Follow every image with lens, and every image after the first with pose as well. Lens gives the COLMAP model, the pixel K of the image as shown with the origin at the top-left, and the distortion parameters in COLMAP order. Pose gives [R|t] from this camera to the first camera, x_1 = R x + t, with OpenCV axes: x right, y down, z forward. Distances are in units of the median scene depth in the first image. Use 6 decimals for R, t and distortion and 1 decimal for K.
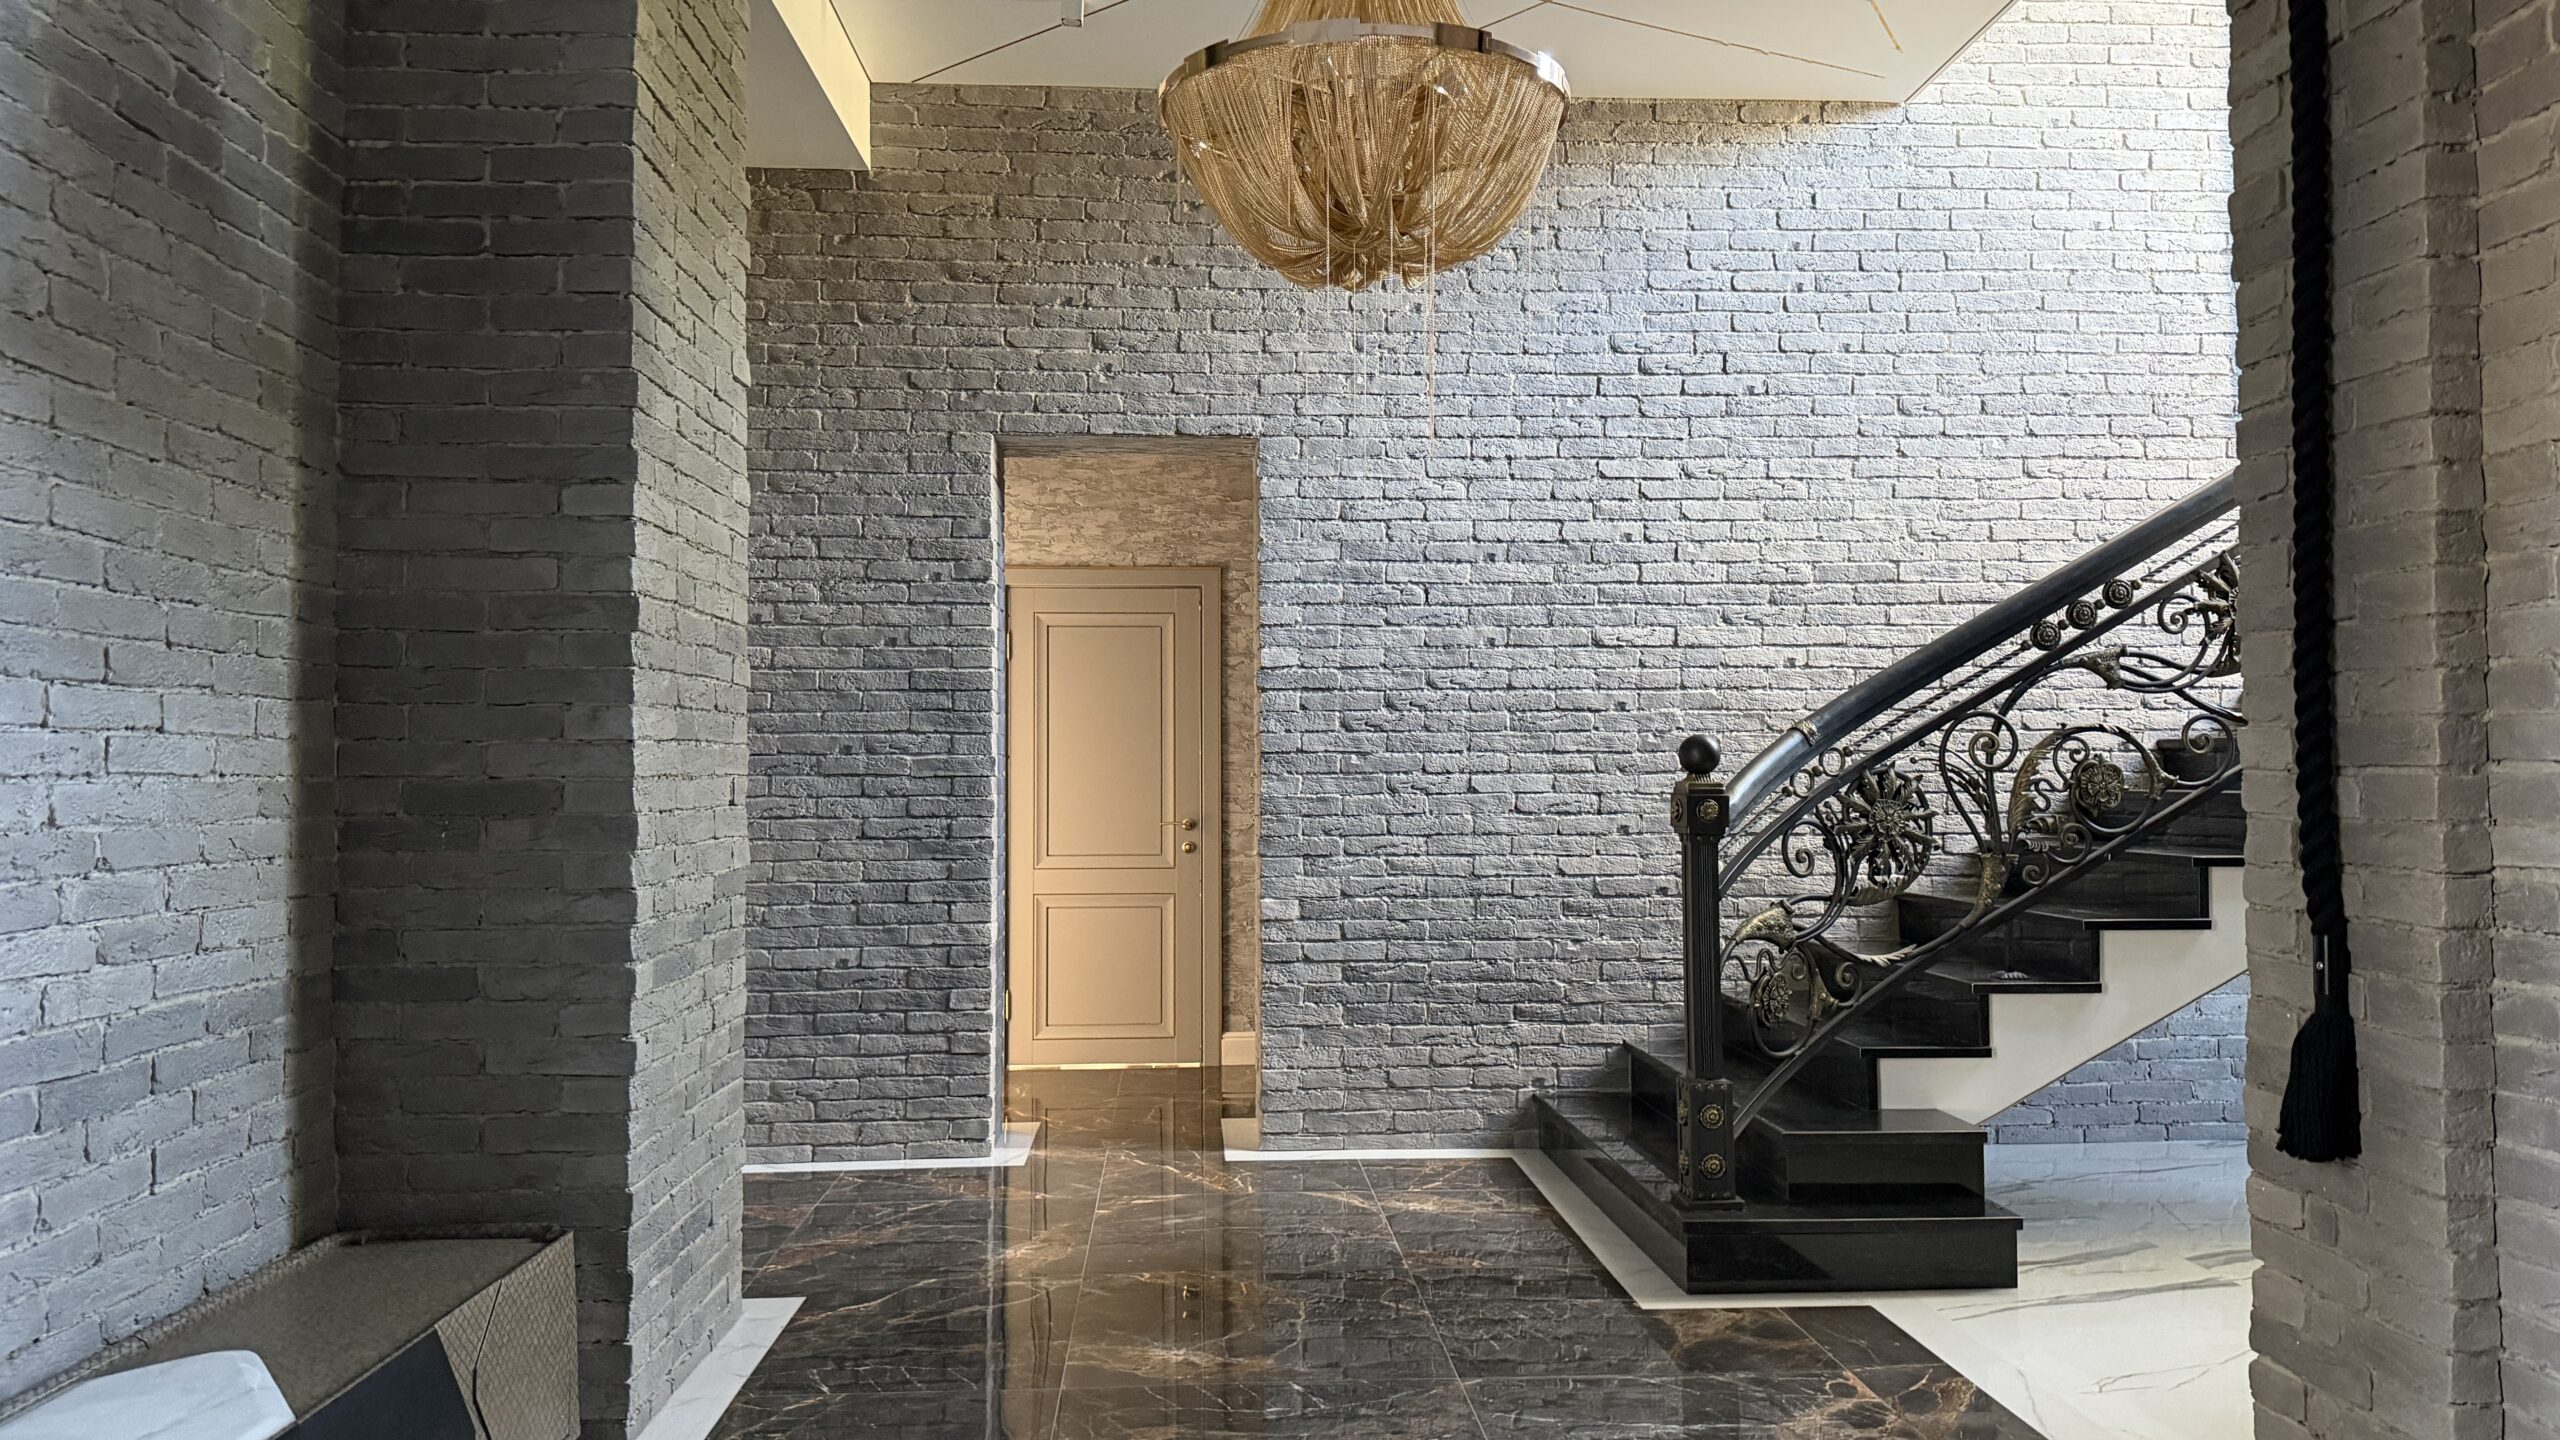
lens RADIAL K [[1773.2, 0, 1290.0], [0, 1773.2, 730.9], [0, 0, 1]] dist [0.114389, -0.139270]
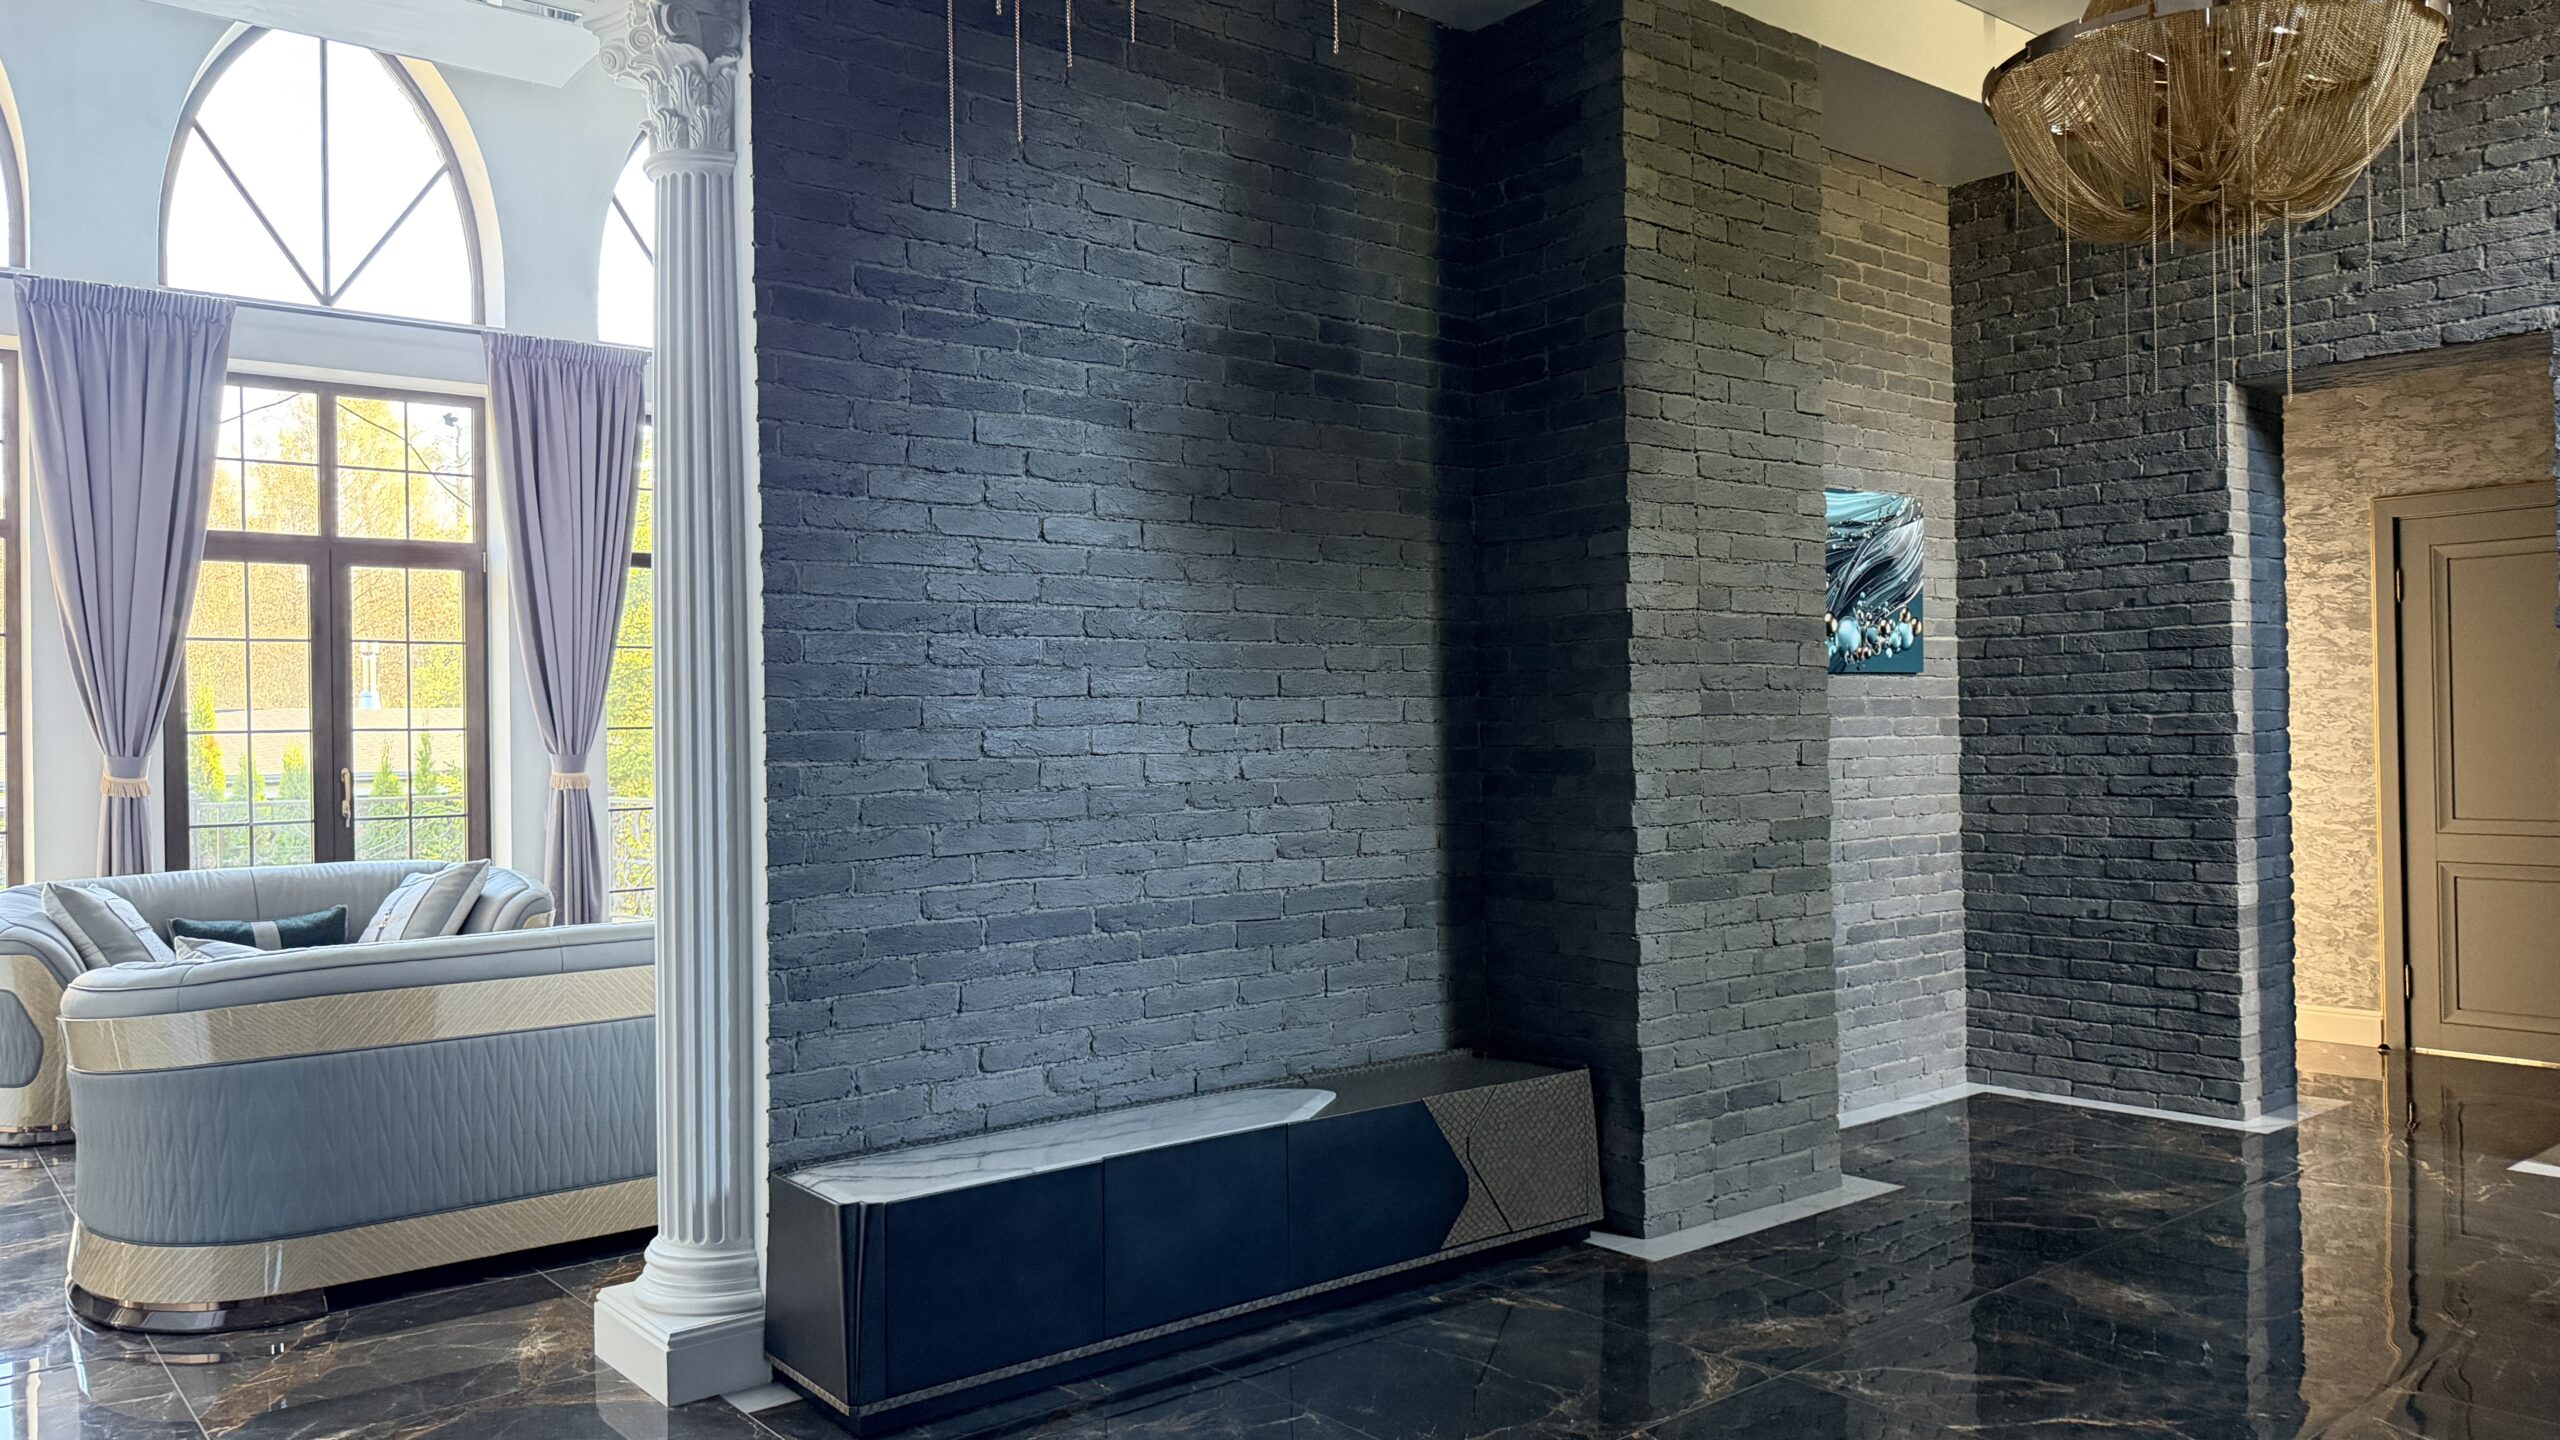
lens RADIAL K [[1773.2, 0, 1325.5], [0, 1773.2, 731.8], [0, 0, 1]] dist [0.114389, -0.139270]
pose [[0.596669, -0.008446, -0.802443, 0.389838], [0.034065, 0.999310, 0.014811, -0.008547], [0.801764, -0.036172, 0.596545, 0.013553]]
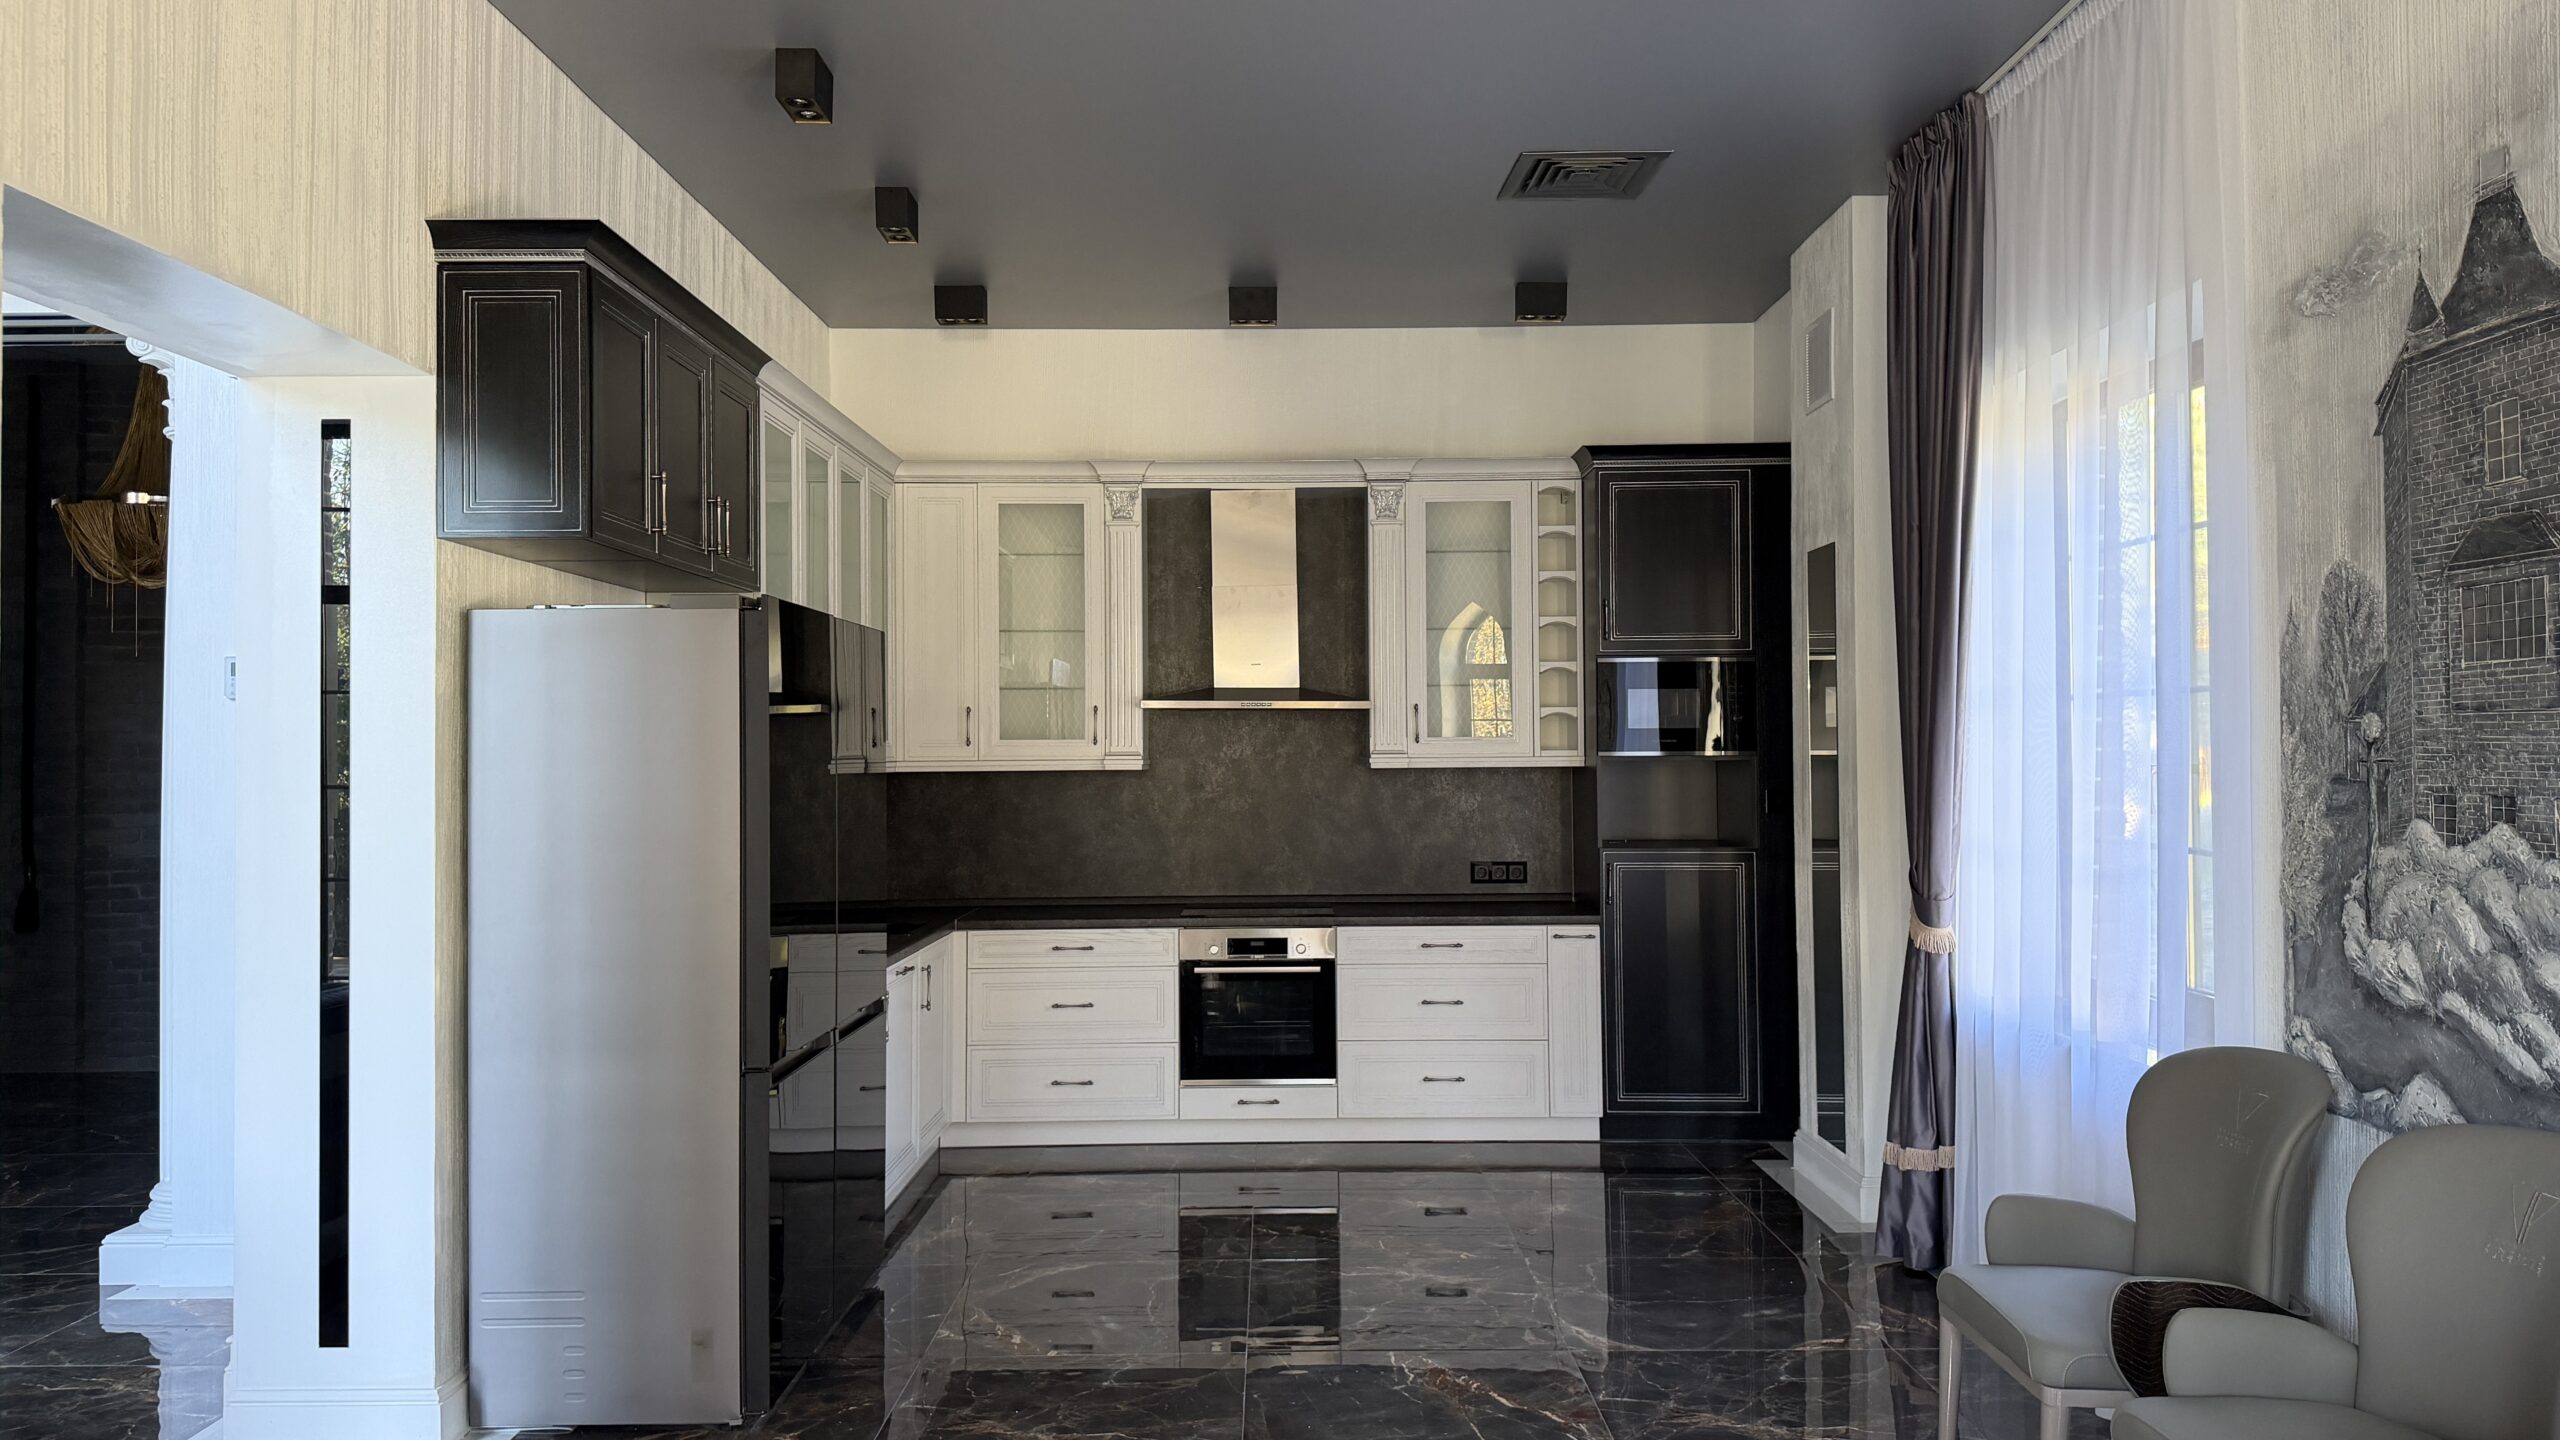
lens RADIAL K [[1773.2, 0, 1289.4], [0, 1773.2, 728.0], [0, 0, 1]] dist [0.114389, -0.139270]
pose [[0.060668, 0.023530, 0.997881, -1.424411], [-0.015192, 0.999628, -0.022647, -0.054834], [-0.998042, -0.013786, 0.061003, -0.828992]]
